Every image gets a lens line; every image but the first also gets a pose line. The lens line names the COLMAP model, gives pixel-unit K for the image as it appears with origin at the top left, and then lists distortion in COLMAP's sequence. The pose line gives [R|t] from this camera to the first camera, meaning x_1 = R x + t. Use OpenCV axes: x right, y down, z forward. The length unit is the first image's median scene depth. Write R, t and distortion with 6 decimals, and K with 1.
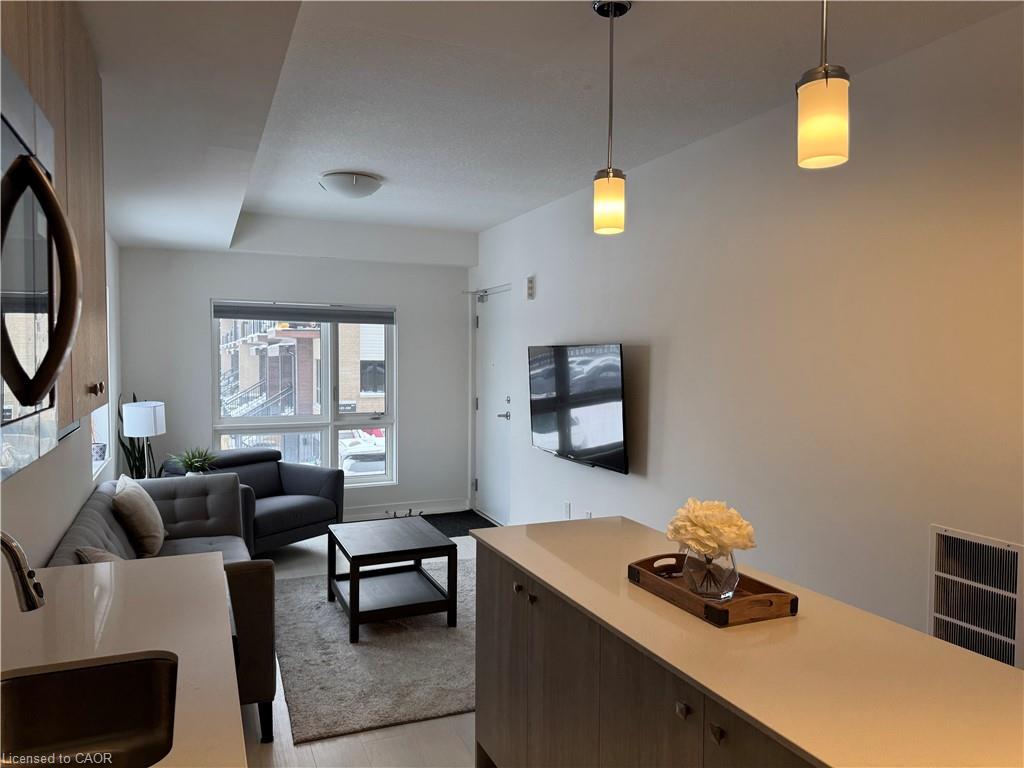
lens RADIAL K [[715.9, 0, 512.0], [0, 715.9, 384.0], [0, 0, 1]] dist [0.093287, -0.123868]
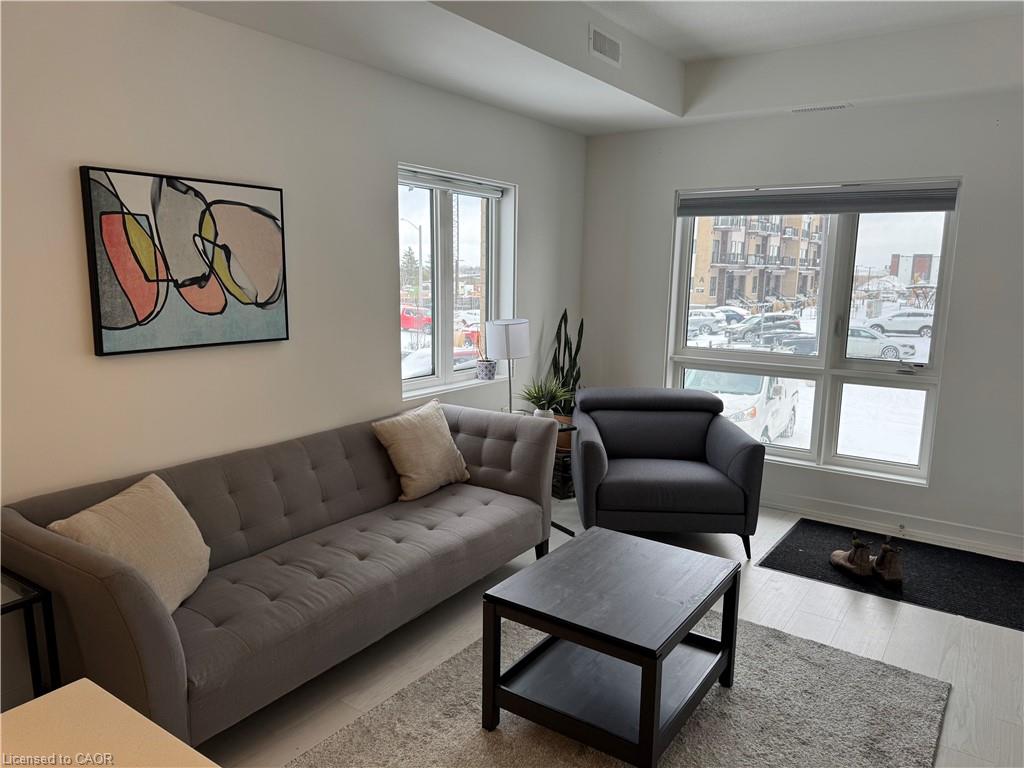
lens RADIAL K [[715.9, 0, 512.0], [0, 715.9, 384.0], [0, 0, 1]] dist [0.093287, -0.123868]
pose [[0.518045, 0.141056, -0.843643, 0.172410], [-0.046164, 0.989482, 0.137093, -0.011834], [0.854107, -0.032075, 0.519108, 0.448587]]
